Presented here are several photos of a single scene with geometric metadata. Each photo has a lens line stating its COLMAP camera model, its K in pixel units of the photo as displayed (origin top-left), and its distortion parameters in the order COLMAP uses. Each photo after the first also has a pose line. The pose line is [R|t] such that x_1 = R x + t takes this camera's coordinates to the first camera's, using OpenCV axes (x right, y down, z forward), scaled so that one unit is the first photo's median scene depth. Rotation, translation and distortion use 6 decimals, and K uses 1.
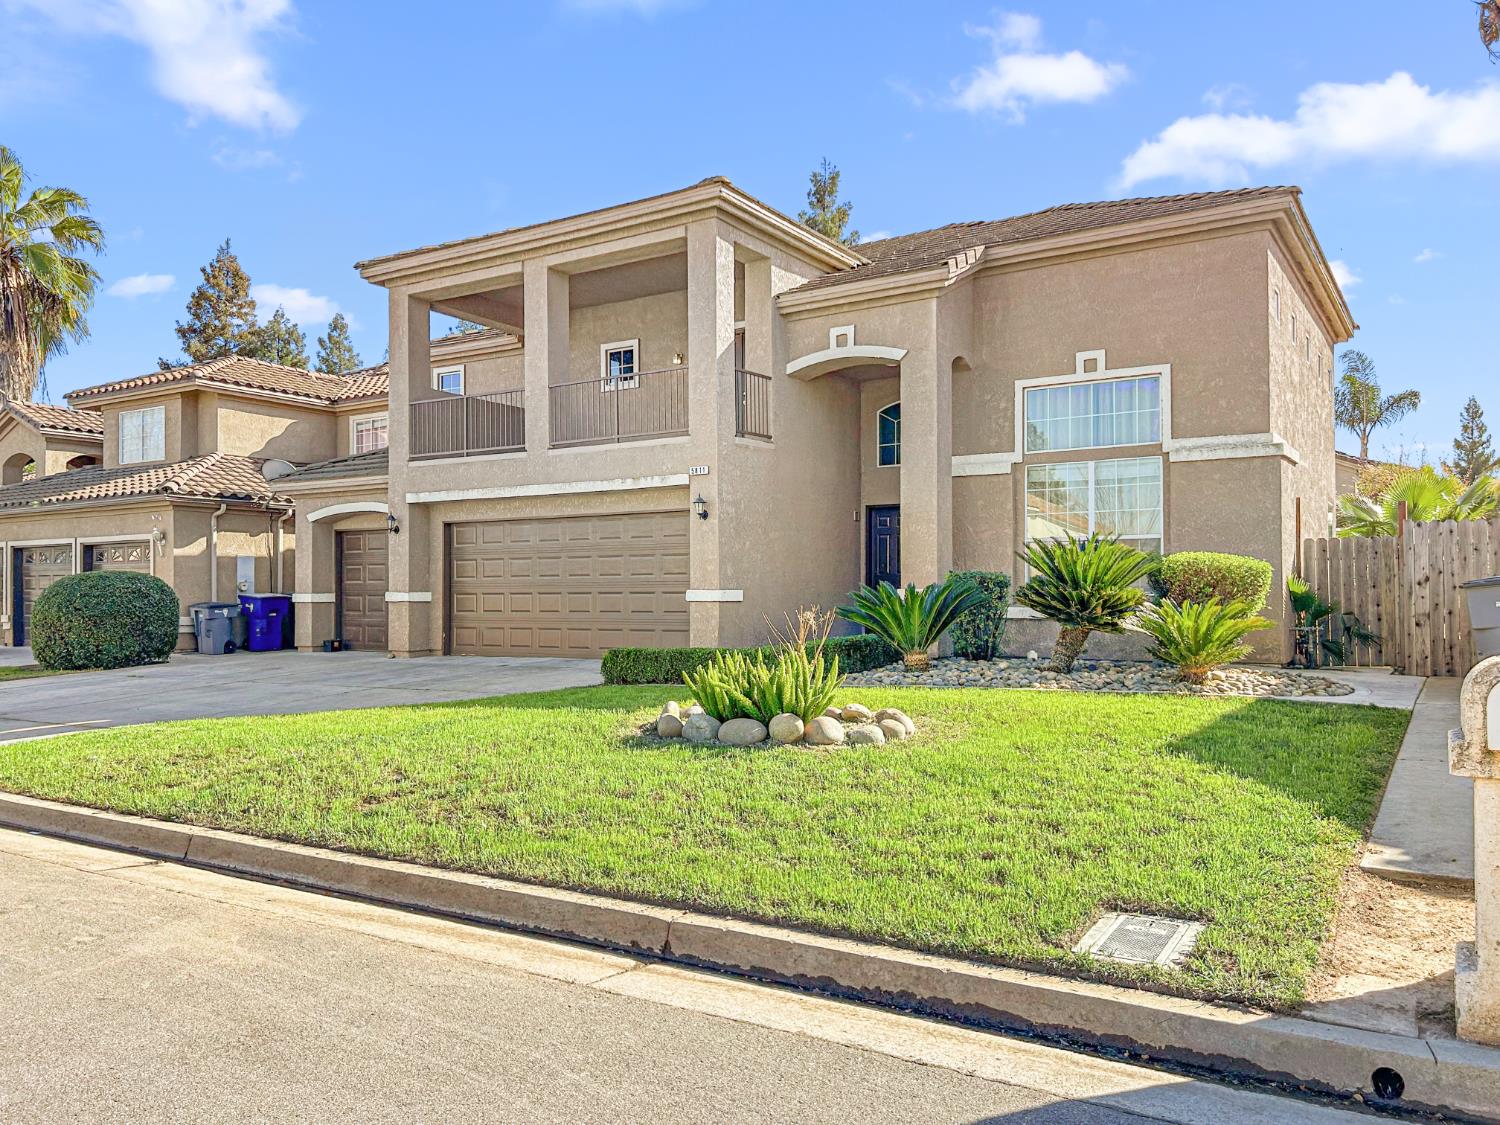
lens RADIAL K [[1146.4, 0, 755.6], [0, 1146.4, 567.7], [0, 0, 1]] dist [0.052000, -0.015597]
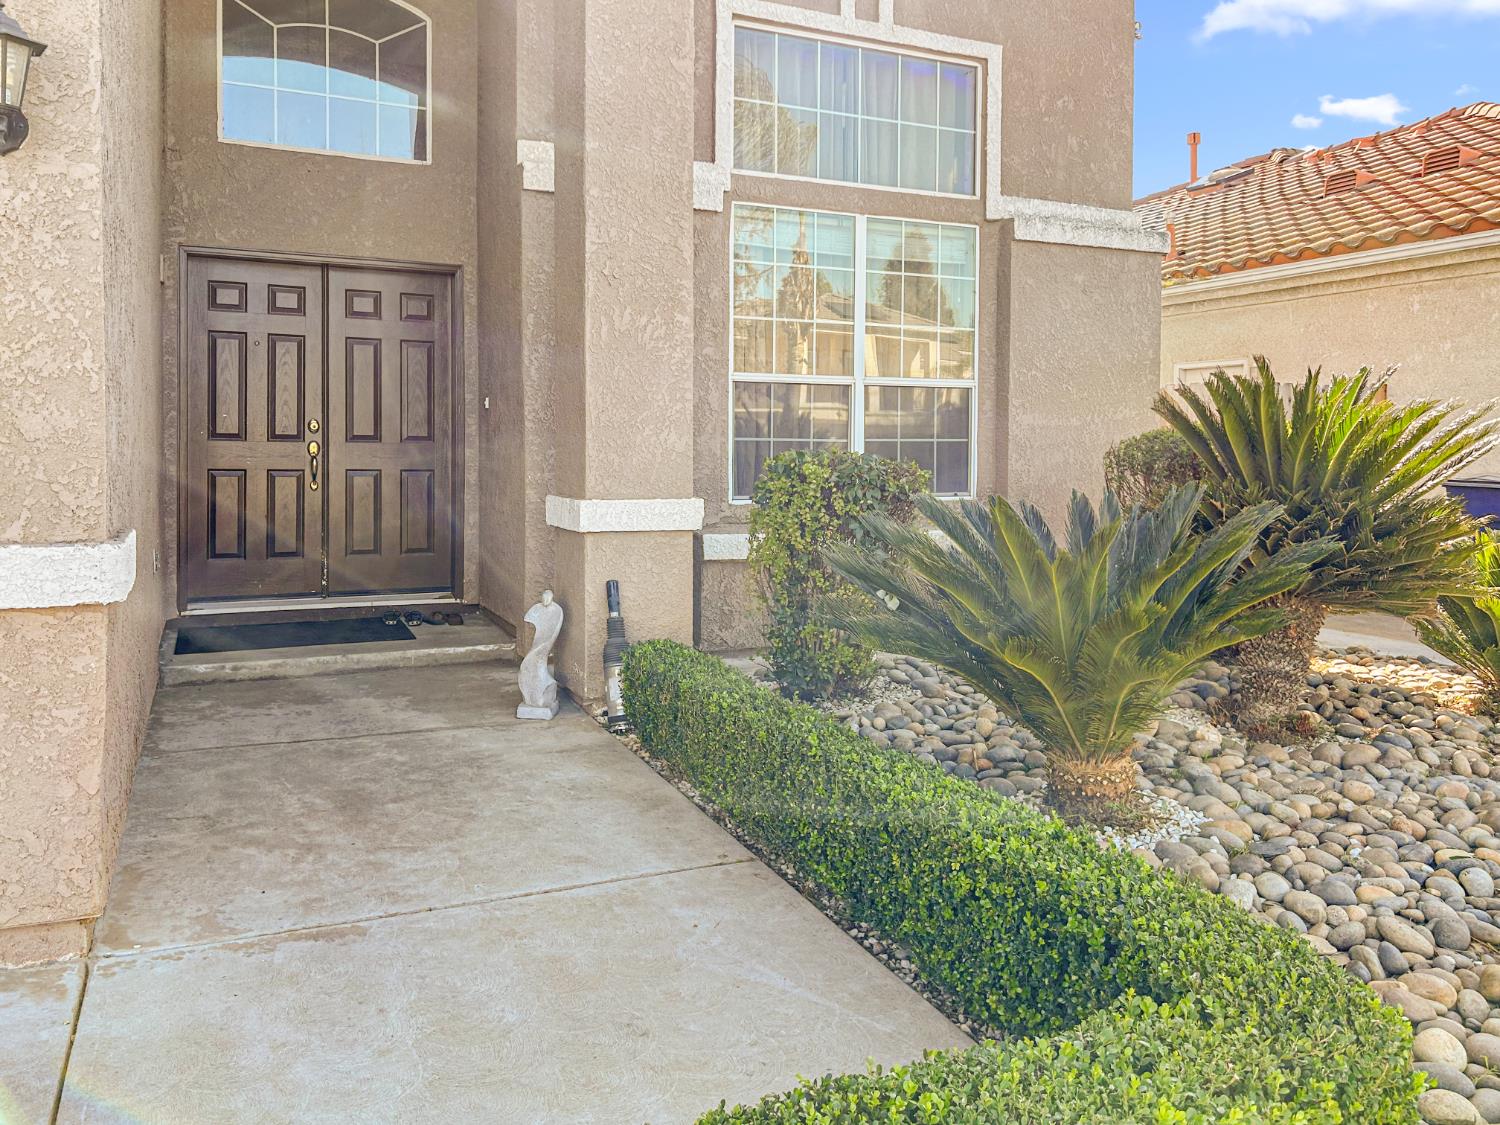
lens RADIAL K [[1146.4, 0, 745.3], [0, 1146.4, 475.7], [0, 0, 1]] dist [0.052000, -0.015597]
pose [[0.557543, -0.016008, 0.829994, -0.121714], [-0.029636, 0.998793, 0.039172, -0.002615], [-0.829619, -0.046438, 0.556395, 0.730203]]
